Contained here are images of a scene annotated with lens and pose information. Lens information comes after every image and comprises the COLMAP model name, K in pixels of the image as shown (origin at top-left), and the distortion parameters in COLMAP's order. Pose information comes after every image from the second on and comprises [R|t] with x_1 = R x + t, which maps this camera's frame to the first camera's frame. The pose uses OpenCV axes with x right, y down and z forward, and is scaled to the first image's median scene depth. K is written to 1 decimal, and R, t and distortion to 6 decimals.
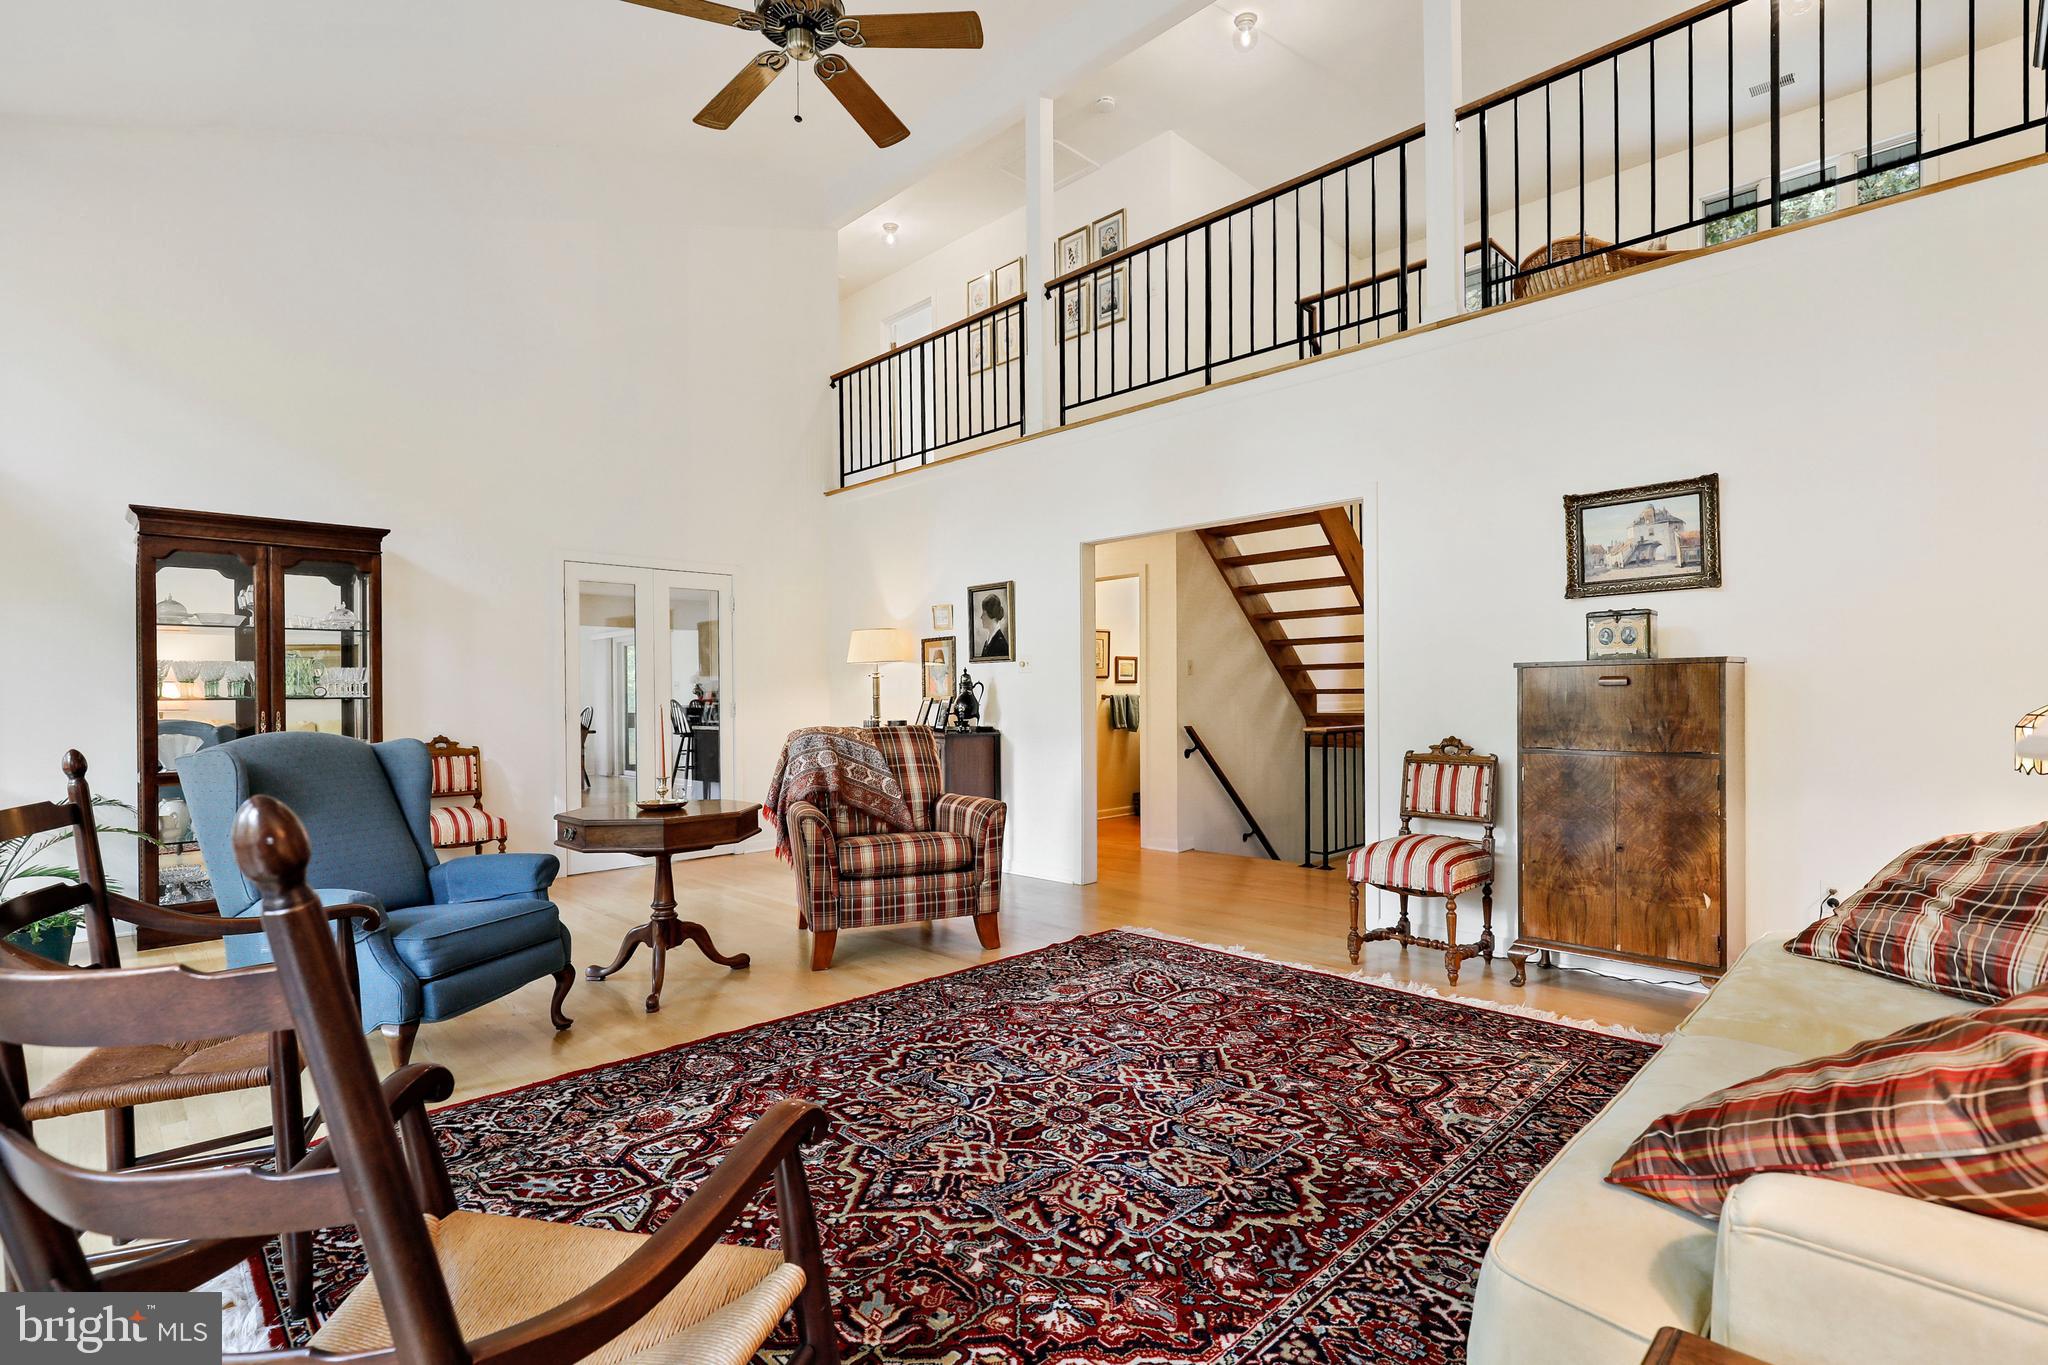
lens RADIAL K [[955.7, 0, 1035.0], [0, 955.7, 720.0], [0, 0, 1]] dist [-0.015739, 0.005009]
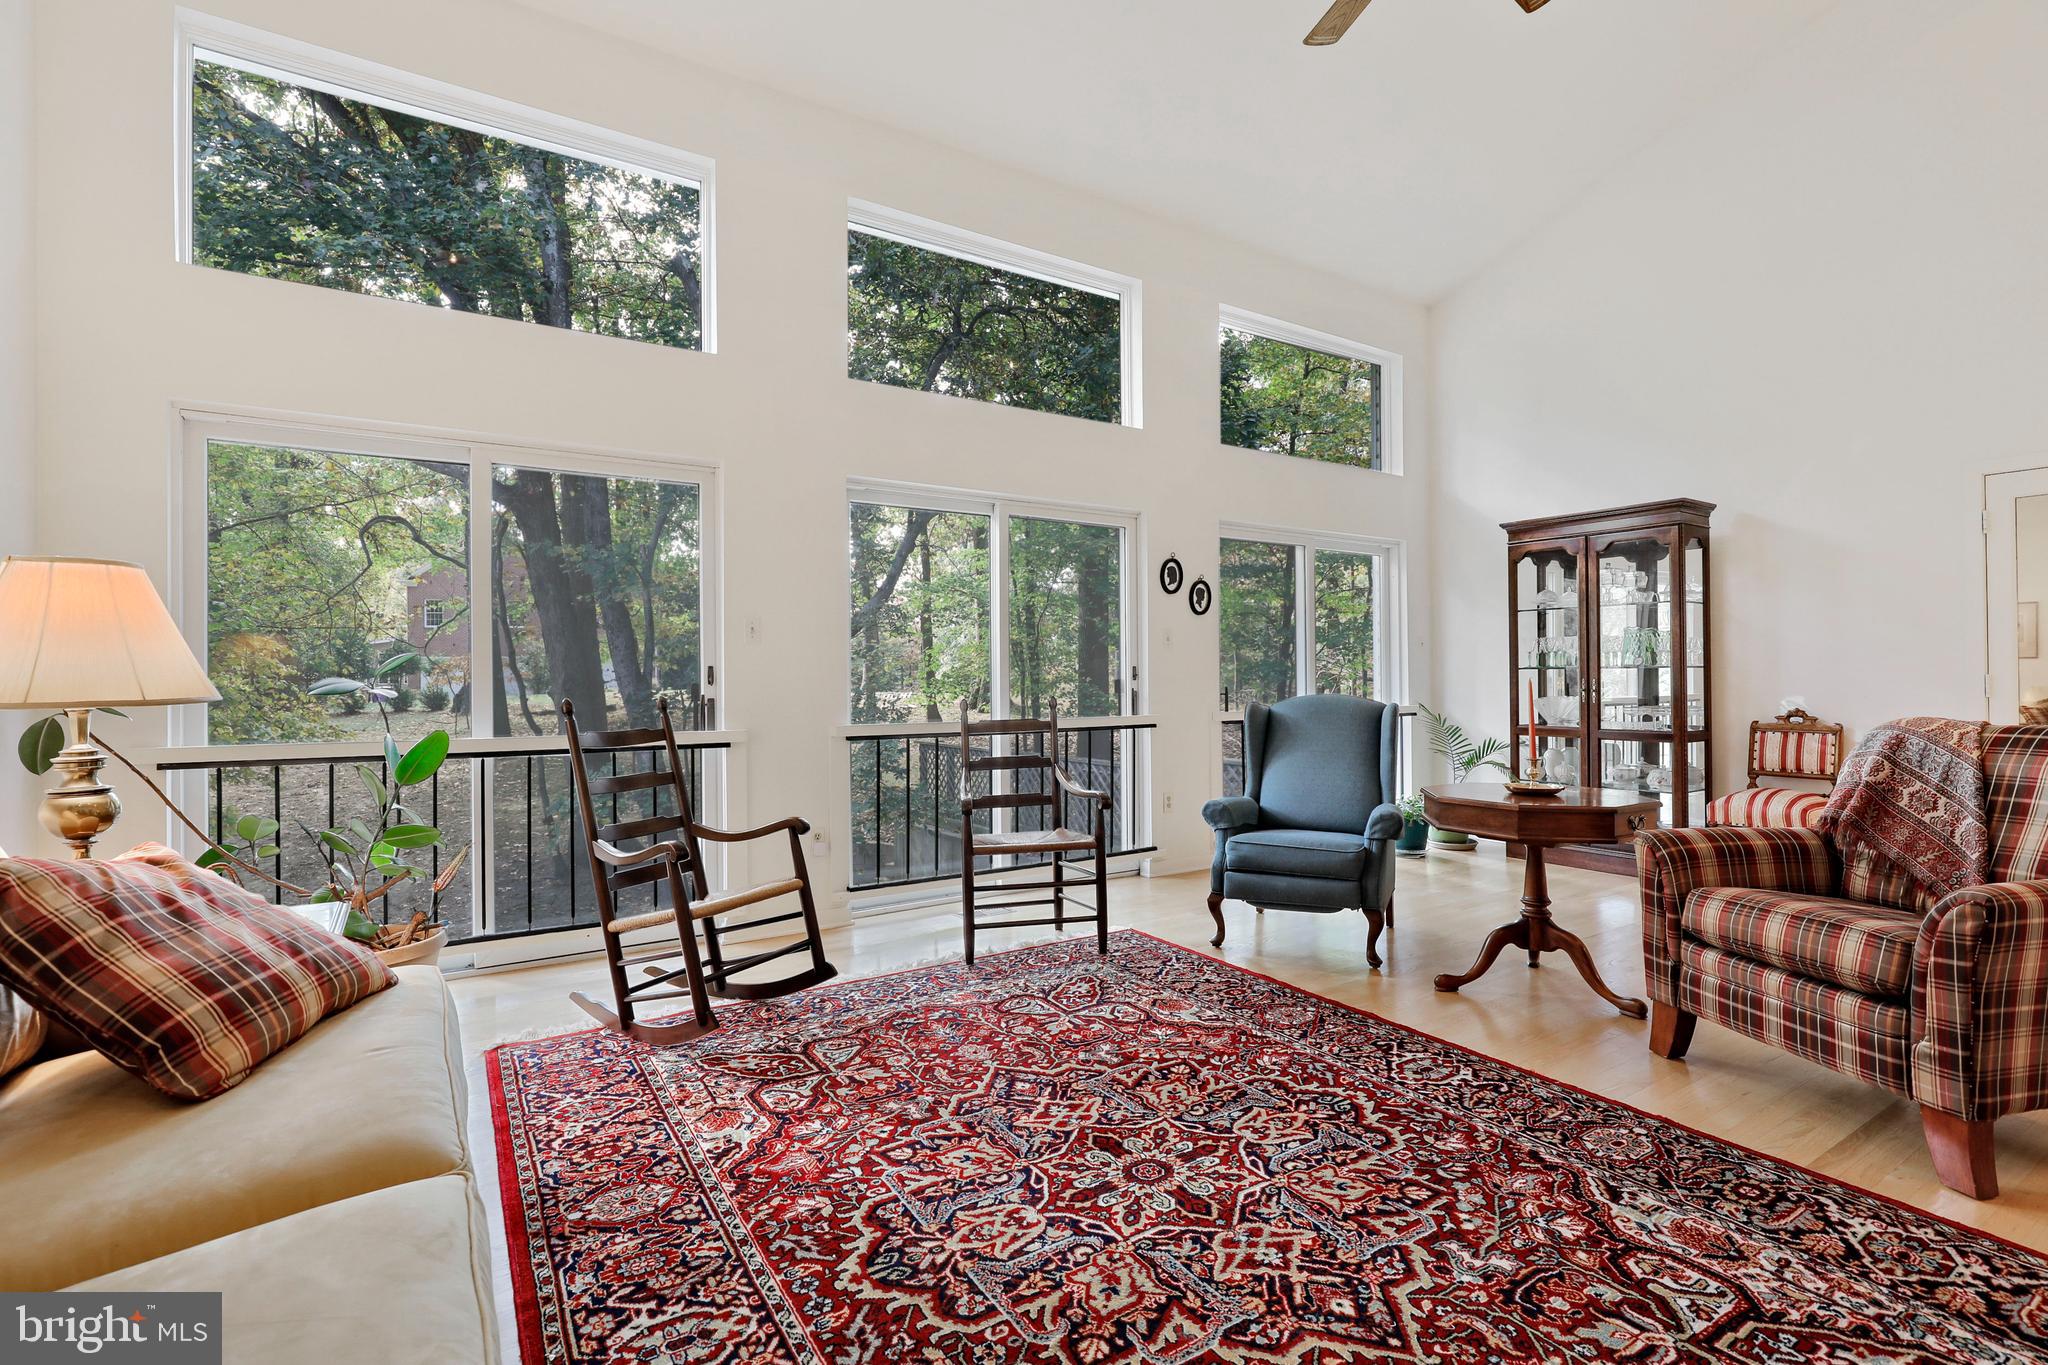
lens RADIAL K [[955.7, 0, 1025.6], [0, 955.7, 666.4], [0, 0, 1]] dist [-0.015739, 0.005009]
pose [[-0.211532, 0.002081, -0.977369, 0.831341], [-0.017586, 0.999828, 0.005935, -0.033974], [0.977213, 0.018444, -0.211459, 1.005826]]
